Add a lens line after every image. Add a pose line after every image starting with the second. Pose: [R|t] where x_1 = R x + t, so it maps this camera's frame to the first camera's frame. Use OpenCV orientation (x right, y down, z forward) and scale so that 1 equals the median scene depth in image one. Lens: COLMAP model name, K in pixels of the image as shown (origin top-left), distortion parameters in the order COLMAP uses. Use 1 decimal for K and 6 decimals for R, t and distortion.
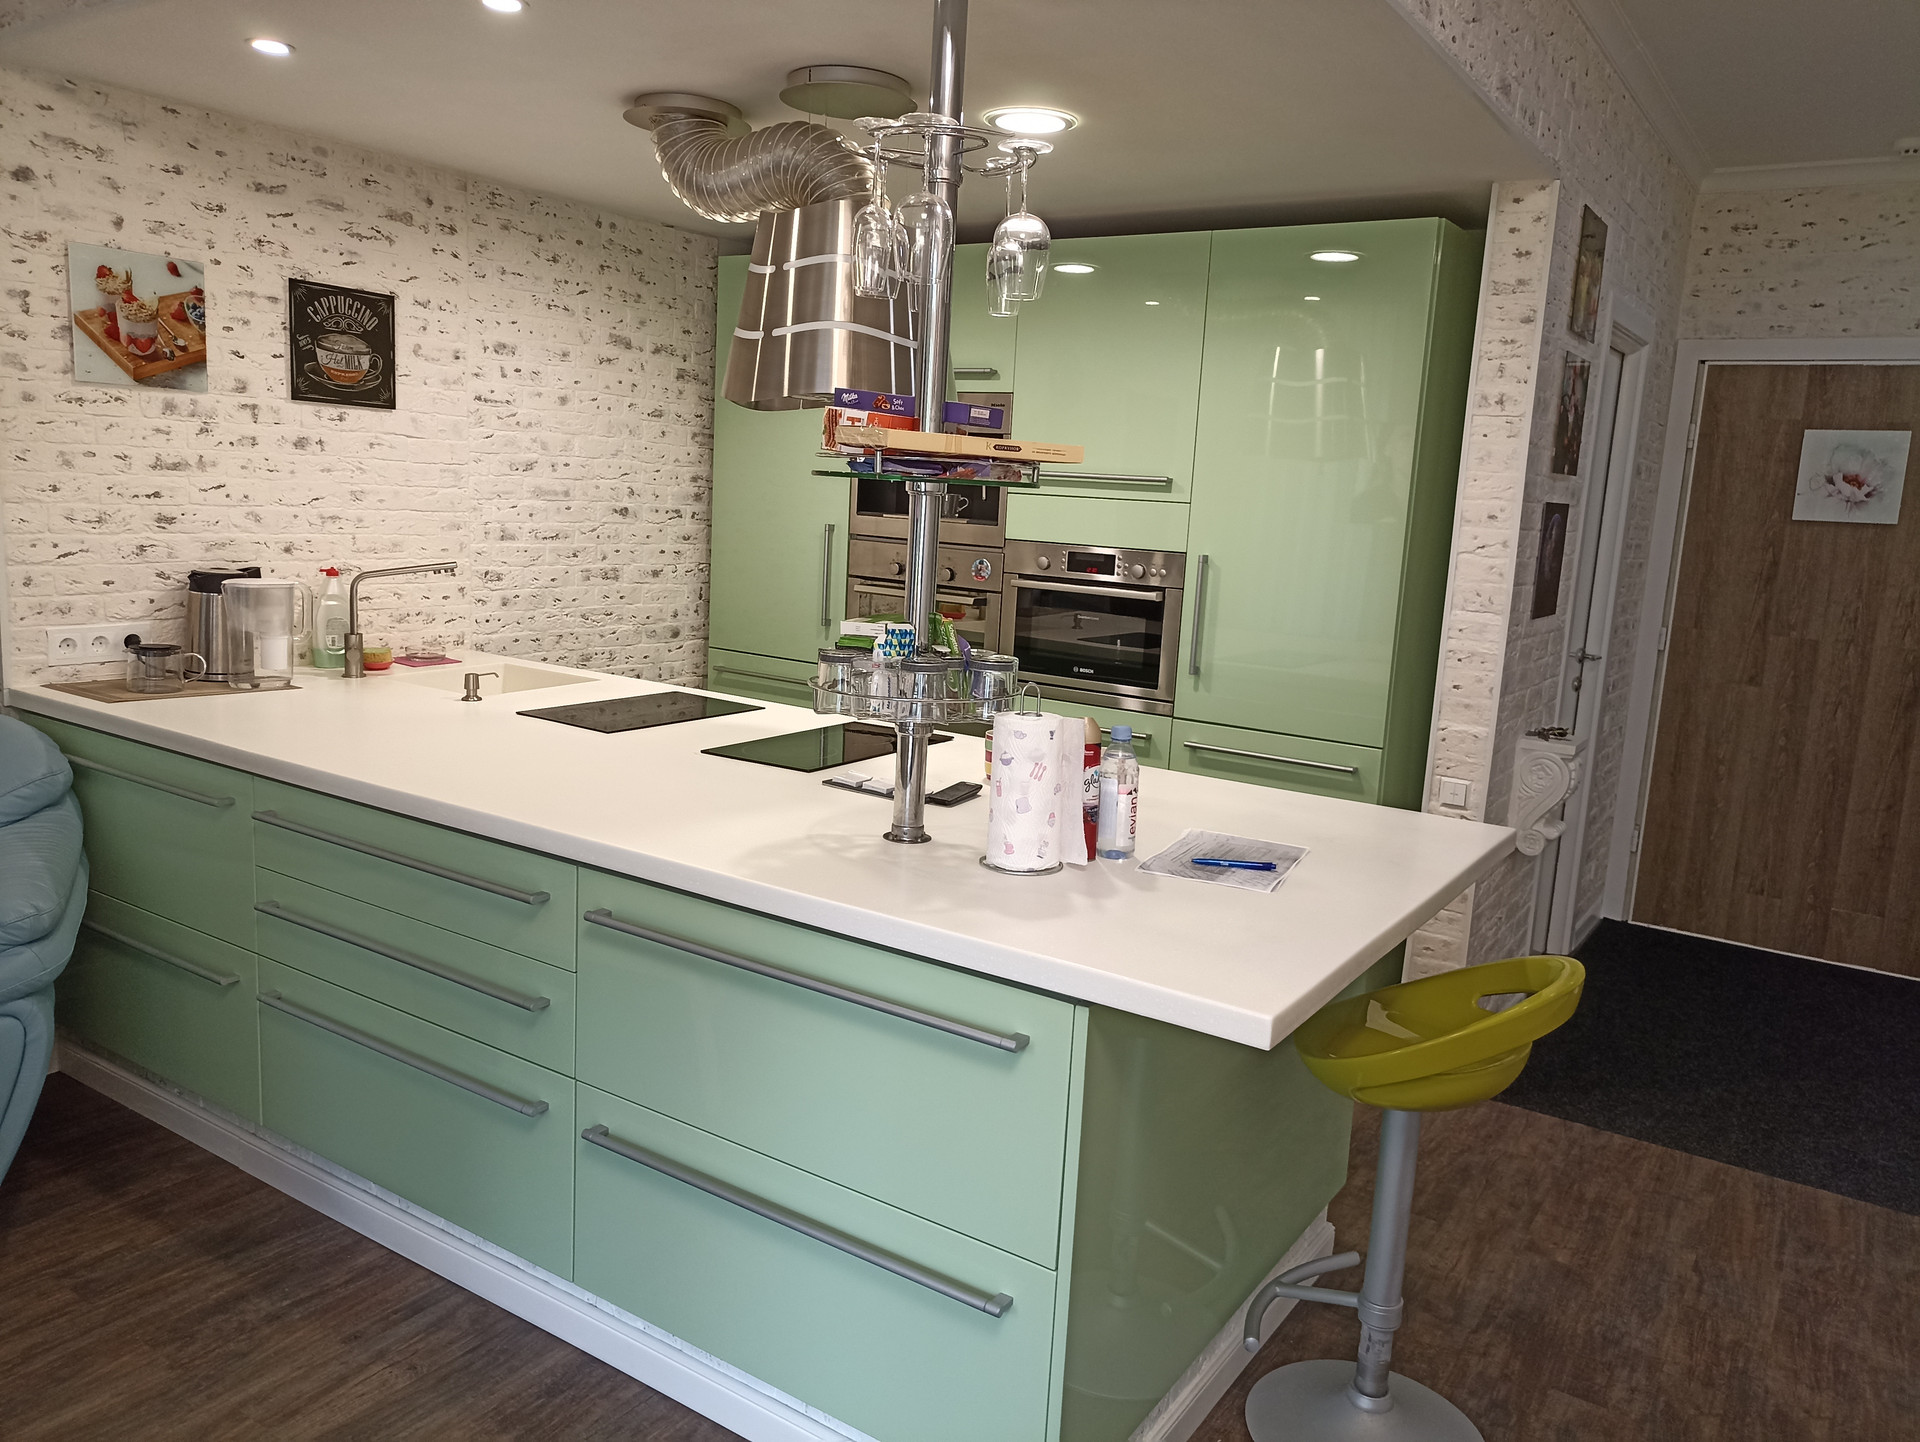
lens RADIAL K [[1402.5, 0, 960.0], [0, 1402.5, 721.0], [0, 0, 1]] dist [0.039756, -0.043607]
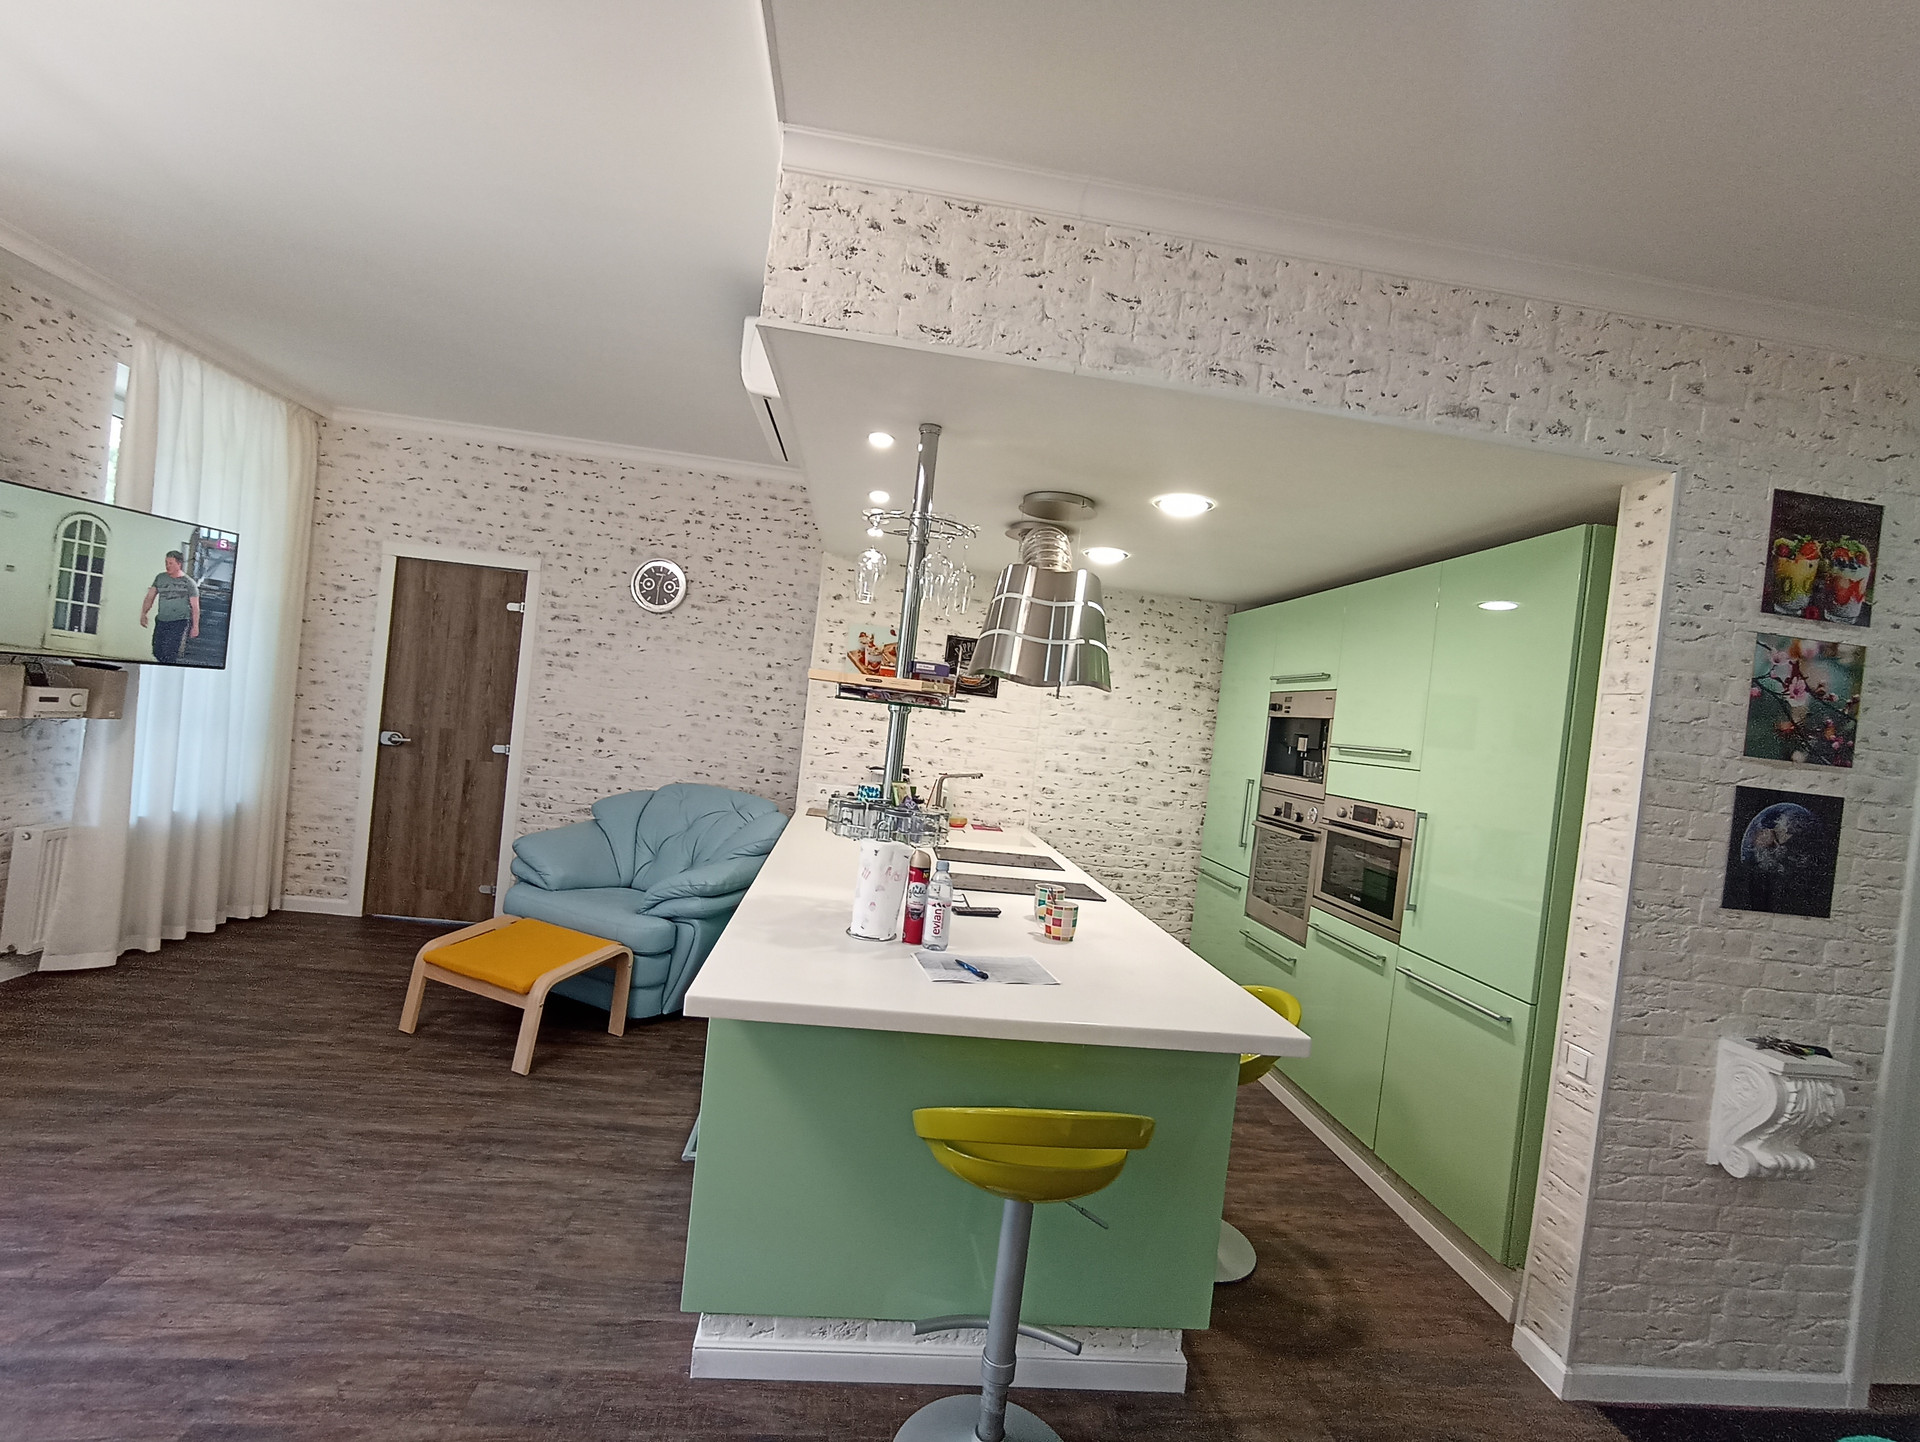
lens RADIAL K [[866.3, 0, 957.2], [0, 866.3, 733.2], [0, 0, 1]] dist [-0.059883, 0.040438]
pose [[0.638280, 0.030007, -0.769219, 0.467138], [-0.203148, 0.970384, -0.130712, -0.006593], [0.742516, 0.239696, 0.625472, 0.216561]]
